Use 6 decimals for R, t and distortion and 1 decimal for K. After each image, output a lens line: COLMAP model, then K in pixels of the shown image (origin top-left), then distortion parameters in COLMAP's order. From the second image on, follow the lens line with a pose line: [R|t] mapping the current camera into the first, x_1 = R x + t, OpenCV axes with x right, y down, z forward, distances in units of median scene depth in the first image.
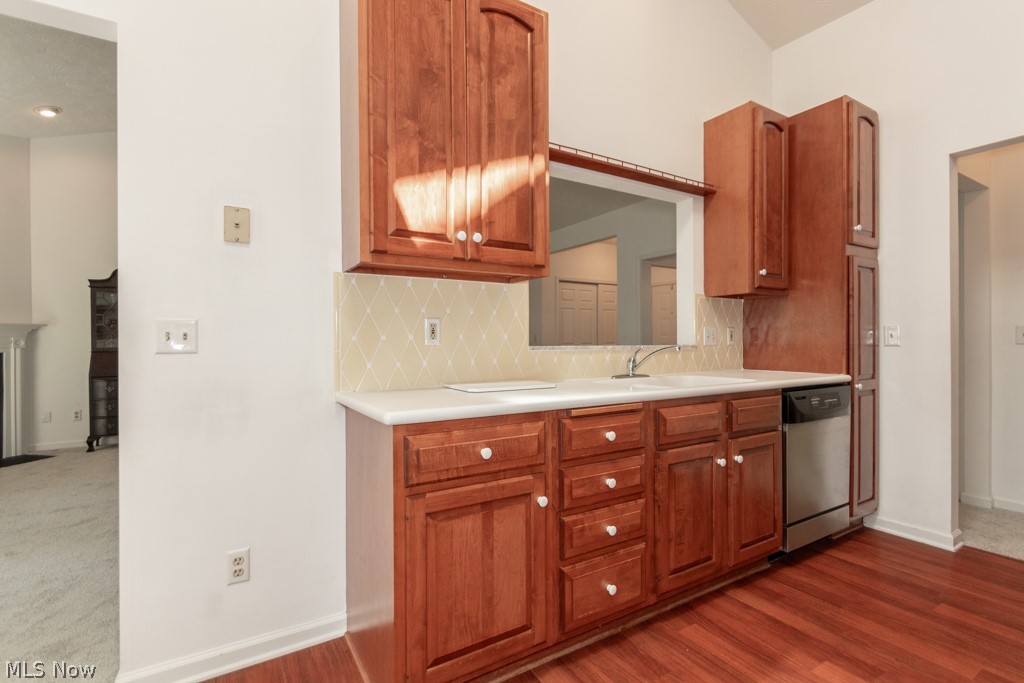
lens RADIAL K [[478.4, 0, 505.9], [0, 478.4, 344.4], [0, 0, 1]] dist [0.012987, -0.005450]
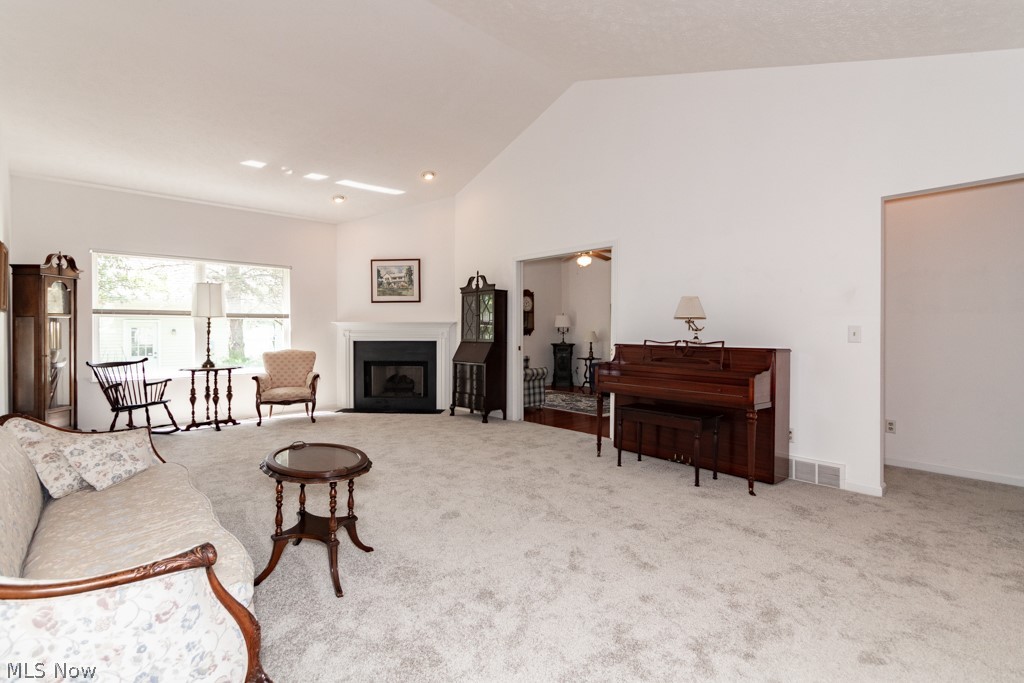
lens RADIAL K [[478.4, 0, 505.0], [0, 478.4, 331.9], [0, 0, 1]] dist [0.012987, -0.005450]
pose [[0.173890, 0.003841, -0.984758, 0.491481], [-0.012589, 0.999919, 0.001677, -0.015683], [0.984685, 0.012105, 0.173925, 0.909461]]
